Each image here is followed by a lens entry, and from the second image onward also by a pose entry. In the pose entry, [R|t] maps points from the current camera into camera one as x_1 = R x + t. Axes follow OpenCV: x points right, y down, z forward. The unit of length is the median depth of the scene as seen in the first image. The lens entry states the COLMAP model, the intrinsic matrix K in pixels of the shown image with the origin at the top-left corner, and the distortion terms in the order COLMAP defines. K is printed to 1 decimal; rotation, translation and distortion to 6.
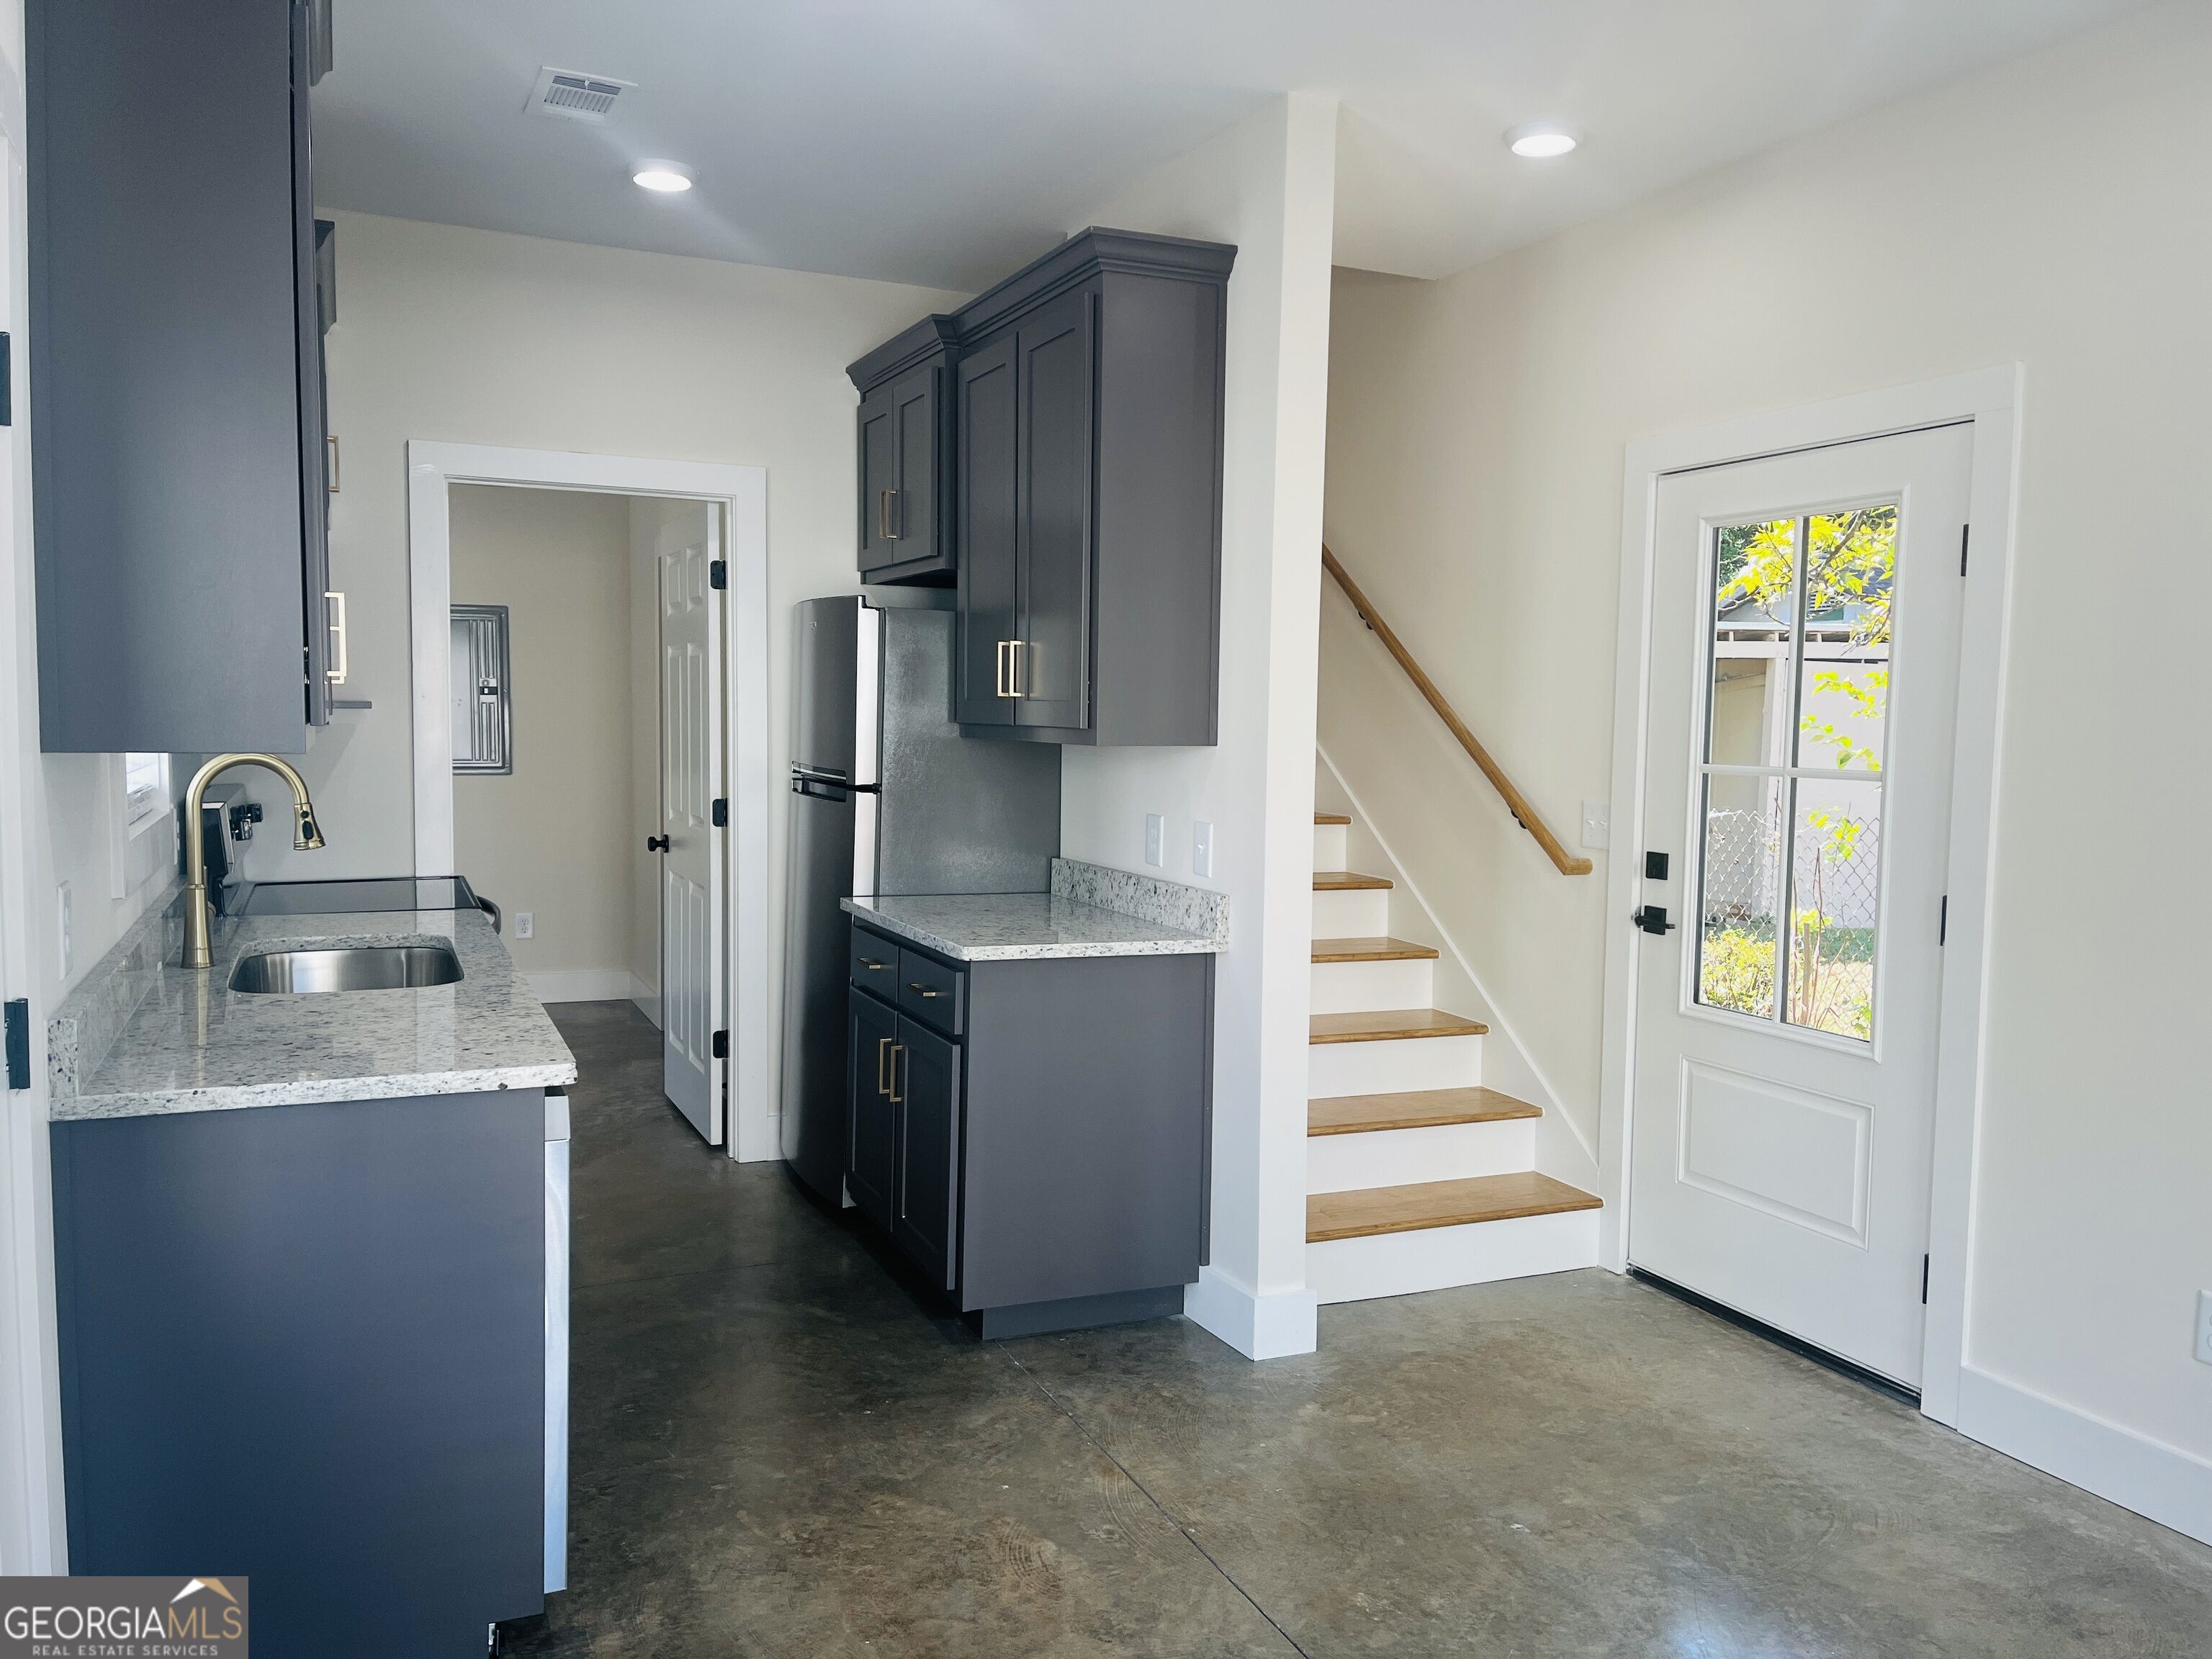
lens RADIAL K [[1684.0, 0, 1110.8], [0, 1684.0, 834.9], [0, 0, 1]] dist [0.063106, -0.077286]
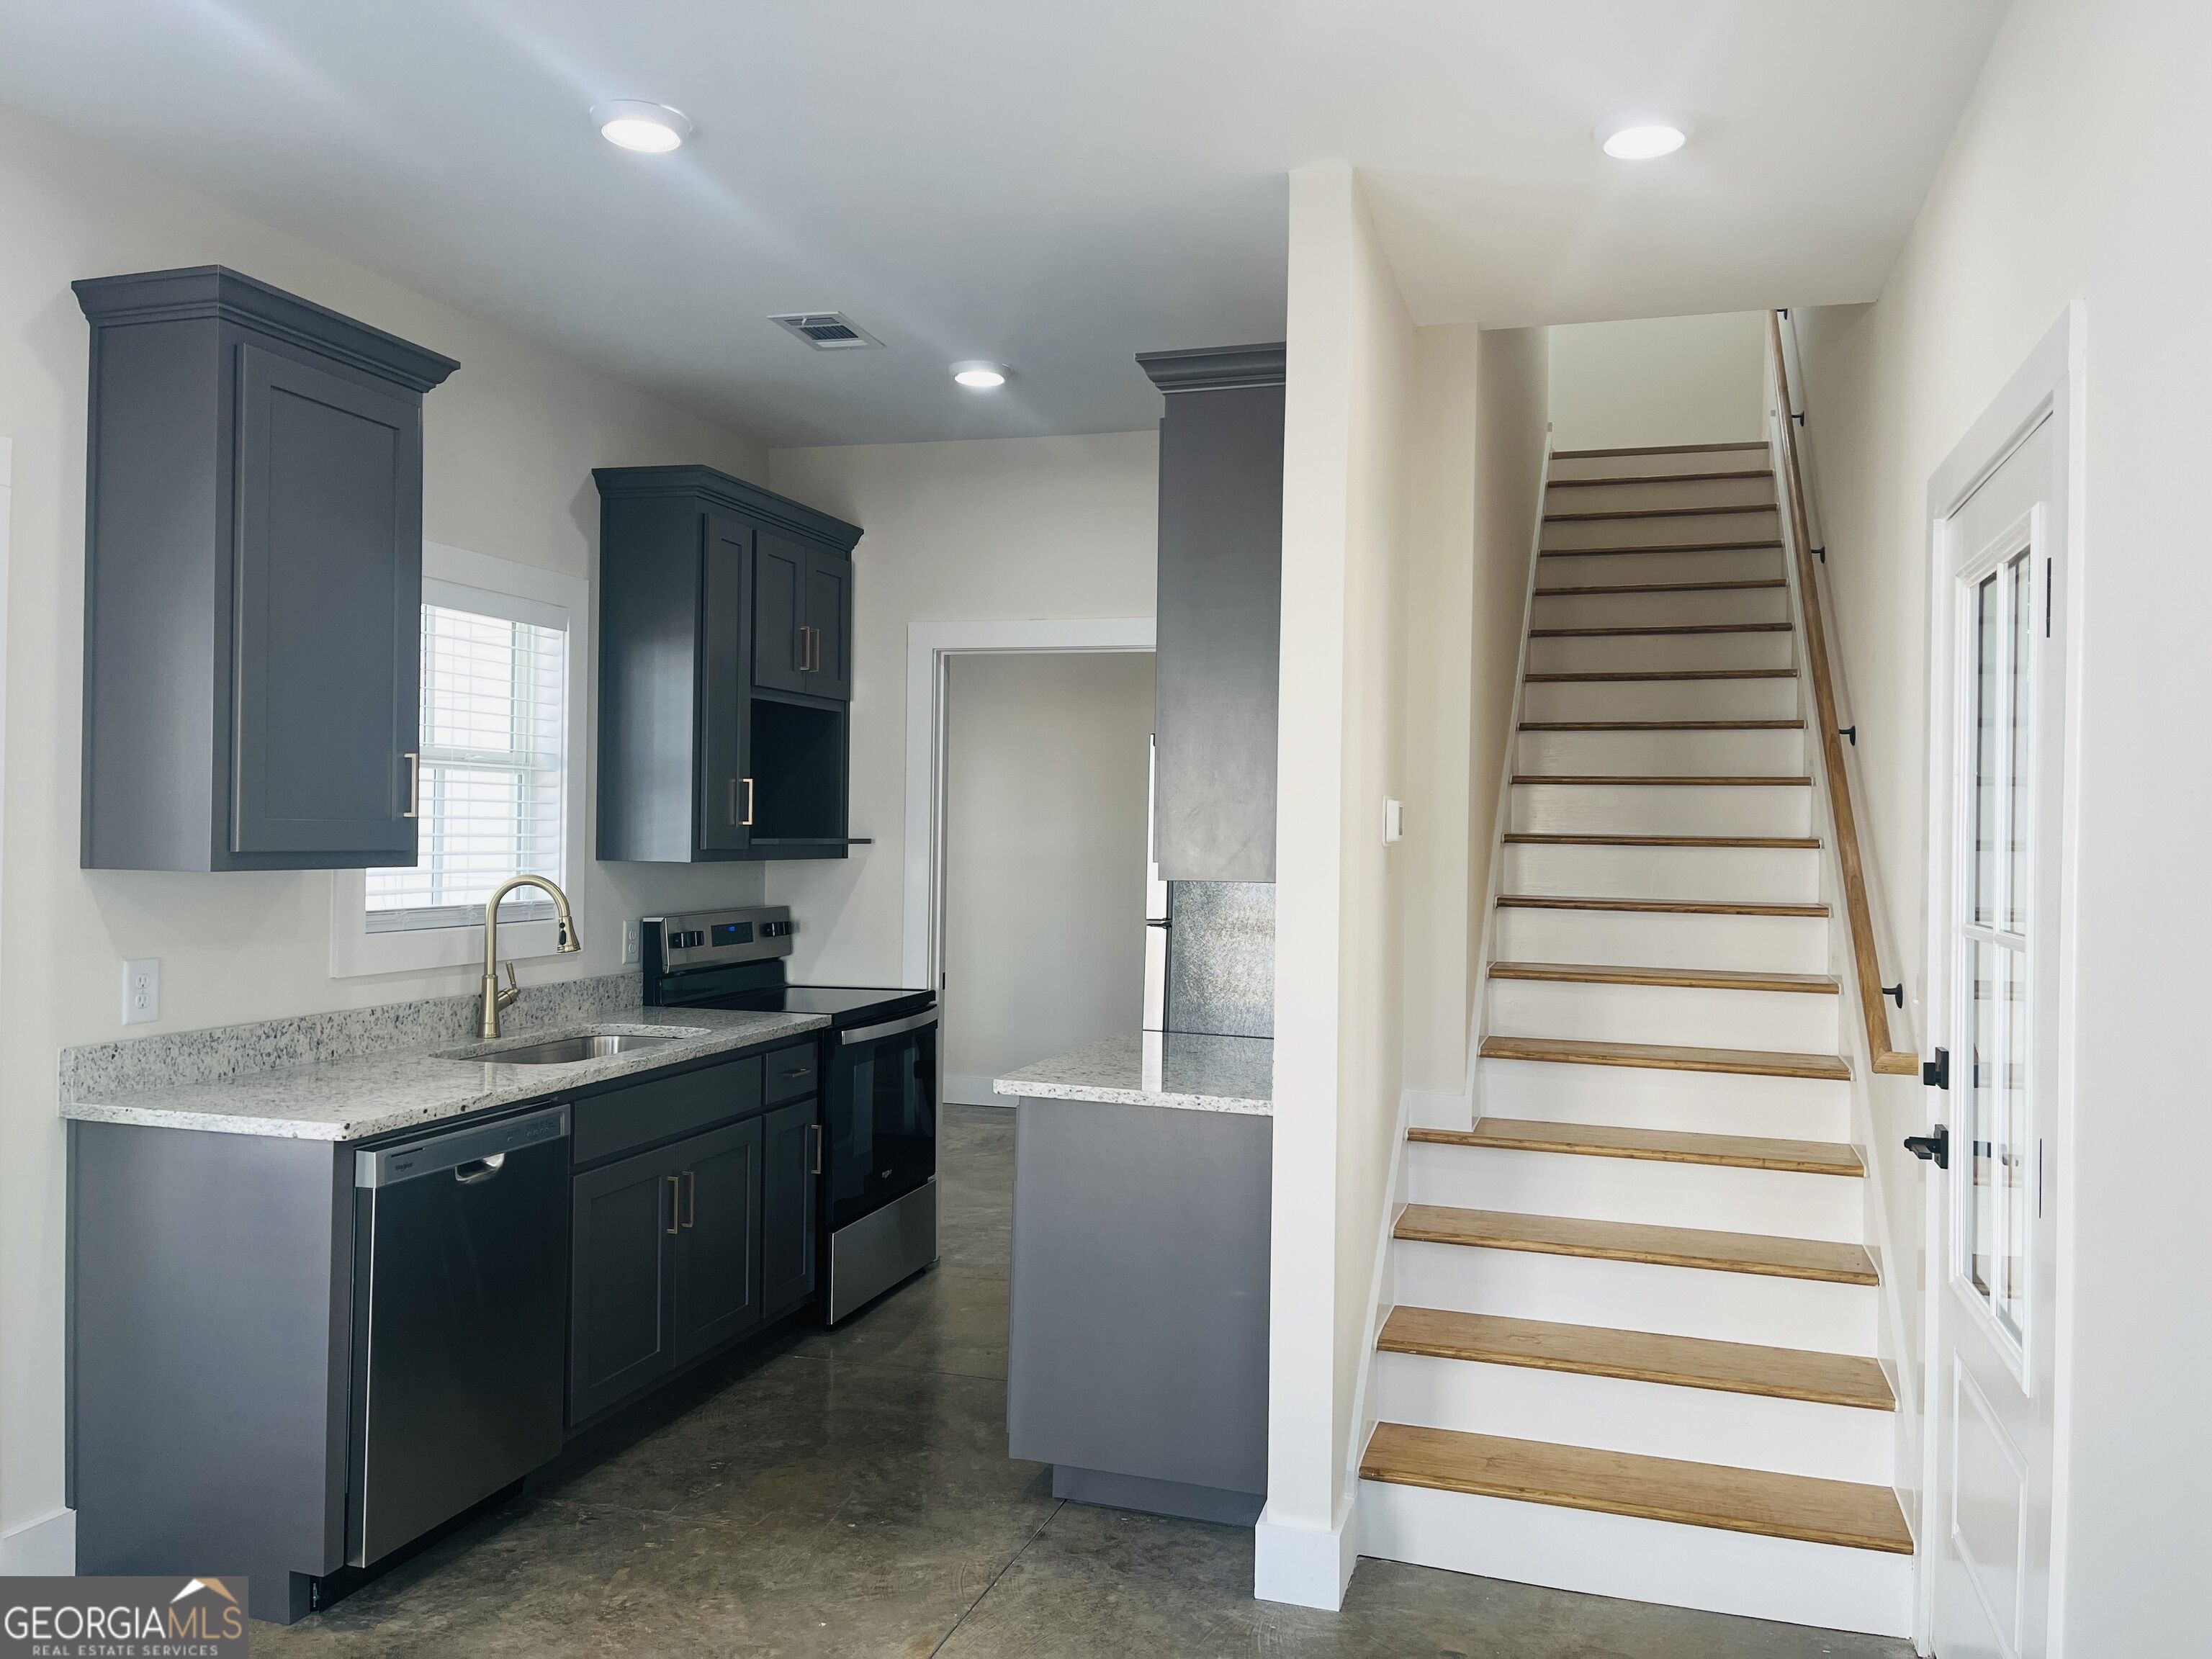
lens RADIAL K [[1684.0, 0, 1115.7], [0, 1684.0, 823.7], [0, 0, 1]] dist [0.063106, -0.077286]
pose [[0.755807, -0.006923, -0.654757, 0.606342], [-0.052699, 0.996057, -0.071364, -0.016585], [0.652670, 0.088443, 0.752462, 0.270788]]
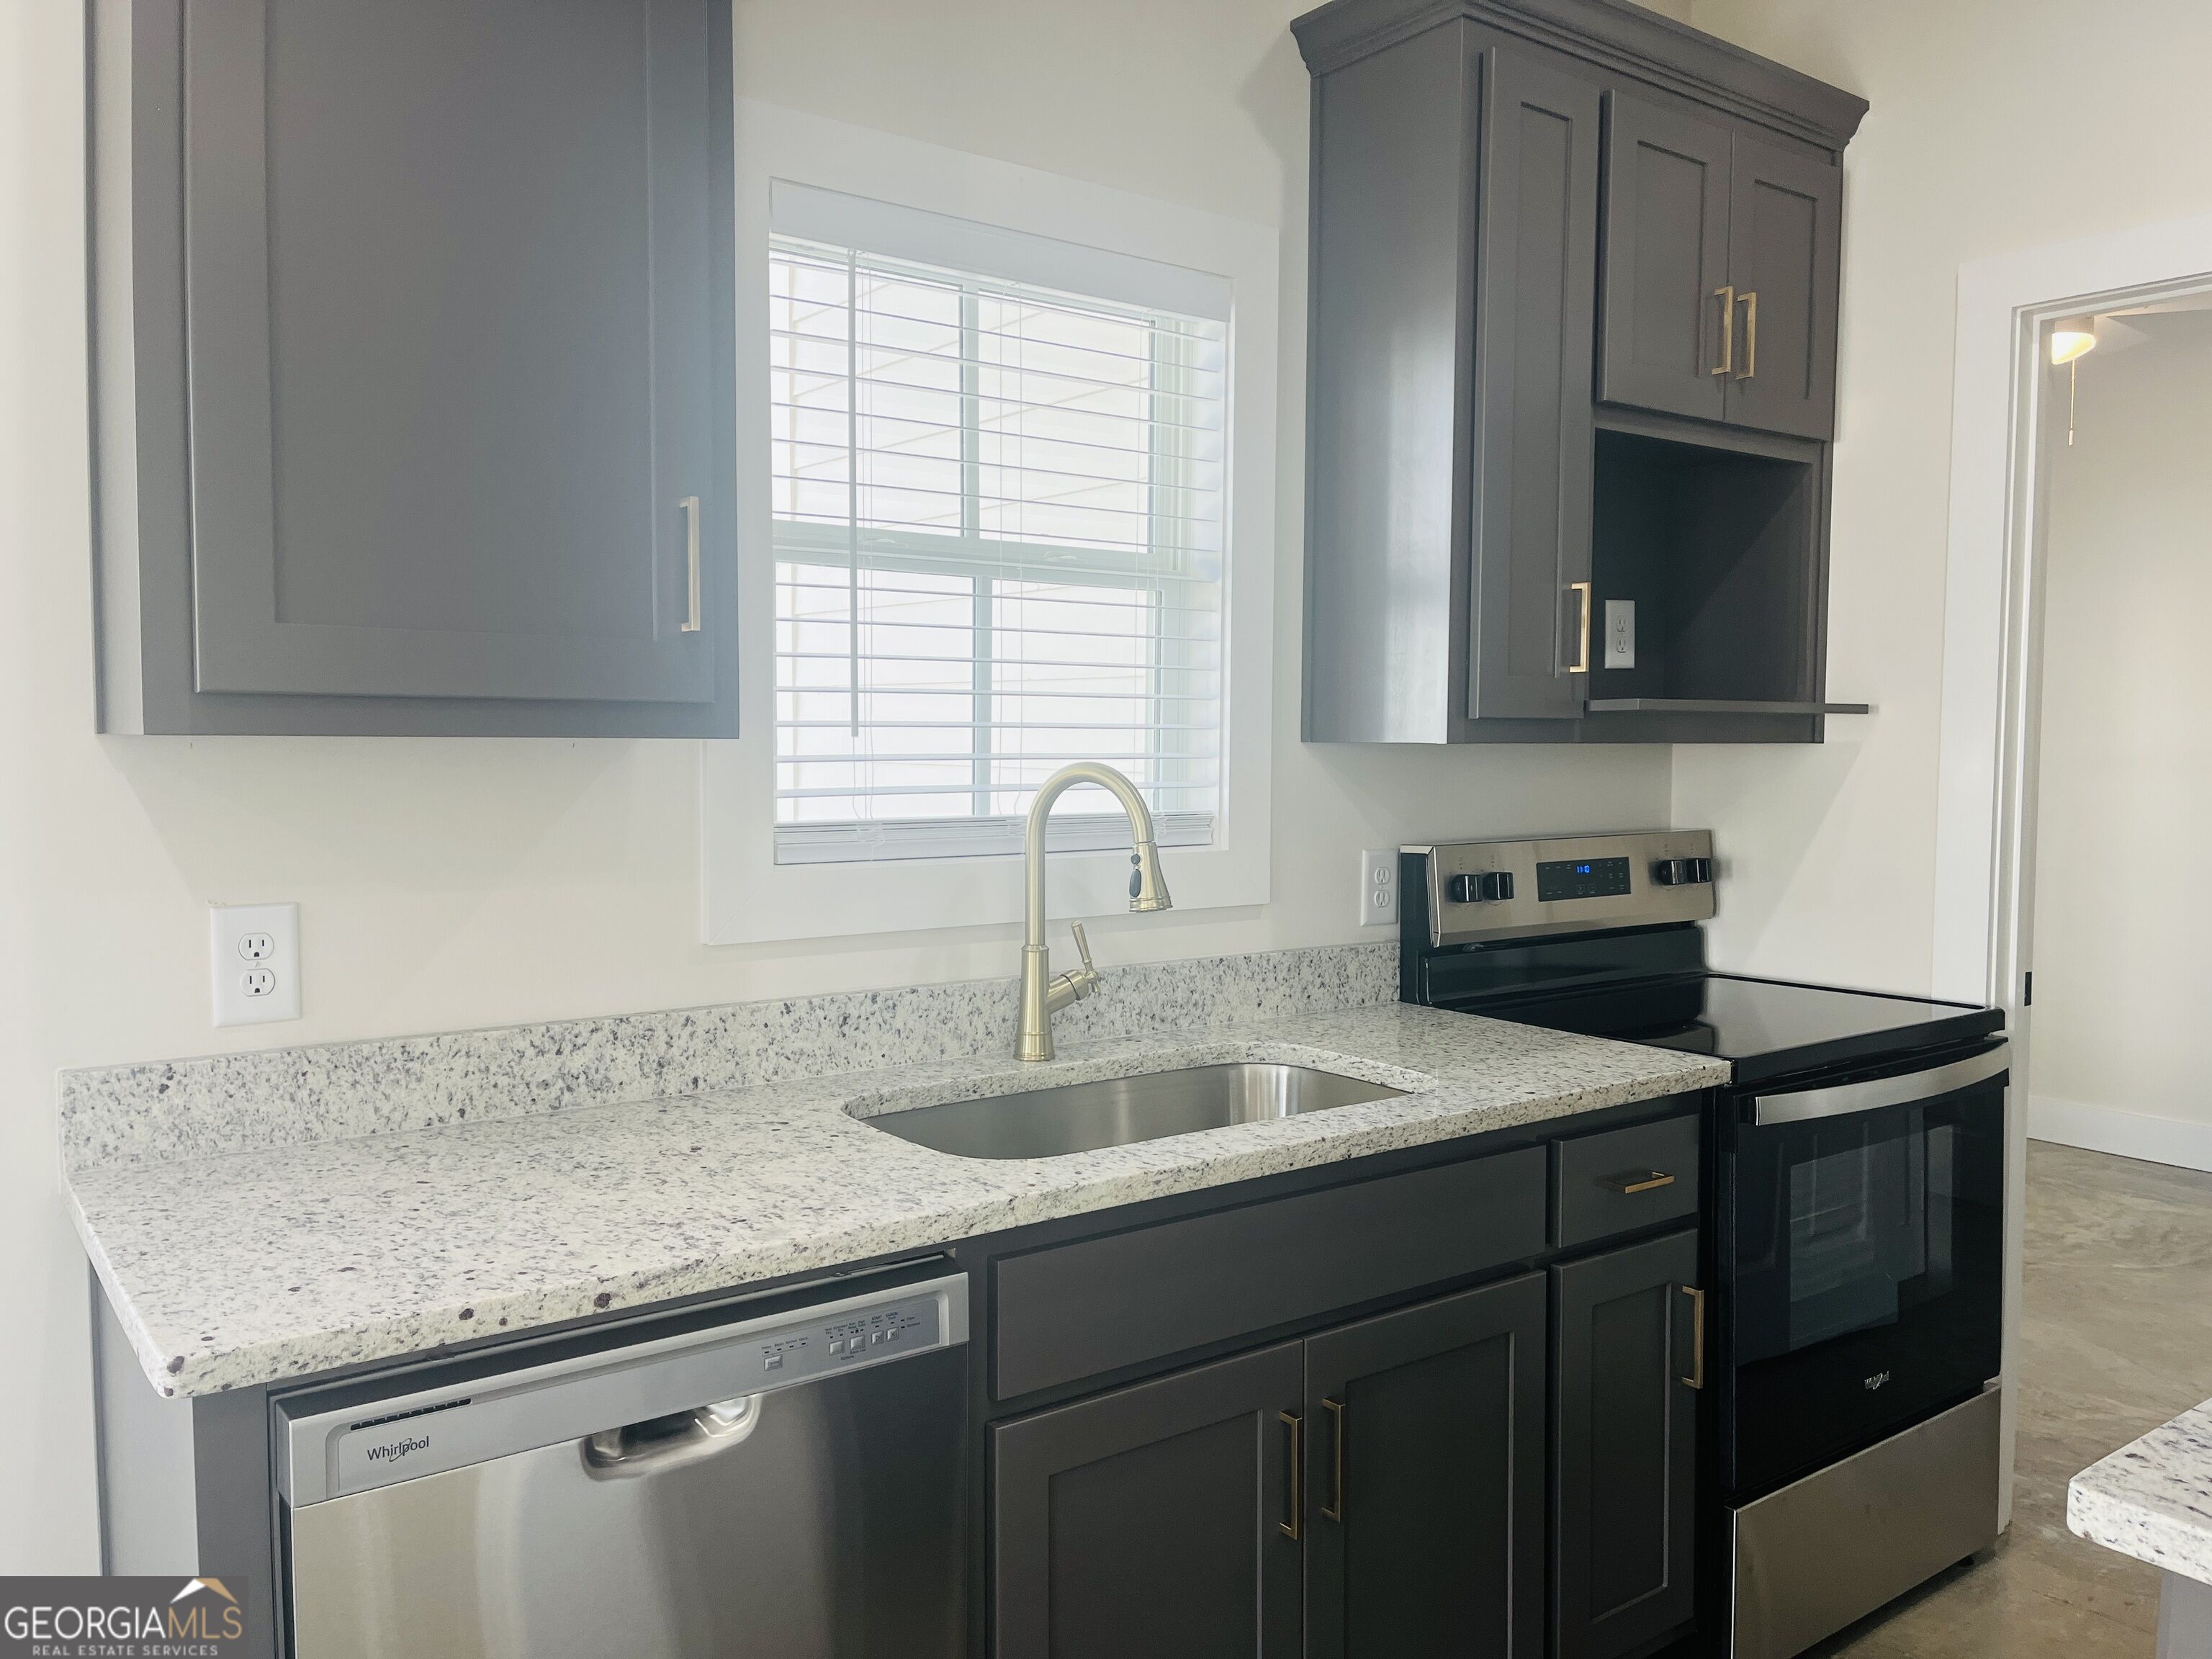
lens RADIAL K [[1684.0, 0, 1104.4], [0, 1684.0, 817.3], [0, 0, 1]] dist [0.063106, -0.077286]
pose [[0.213478, 0.036468, -0.976267, 0.145352], [-0.076600, 0.996851, 0.020487, -0.036200], [0.973940, 0.070408, 0.215600, 0.754533]]
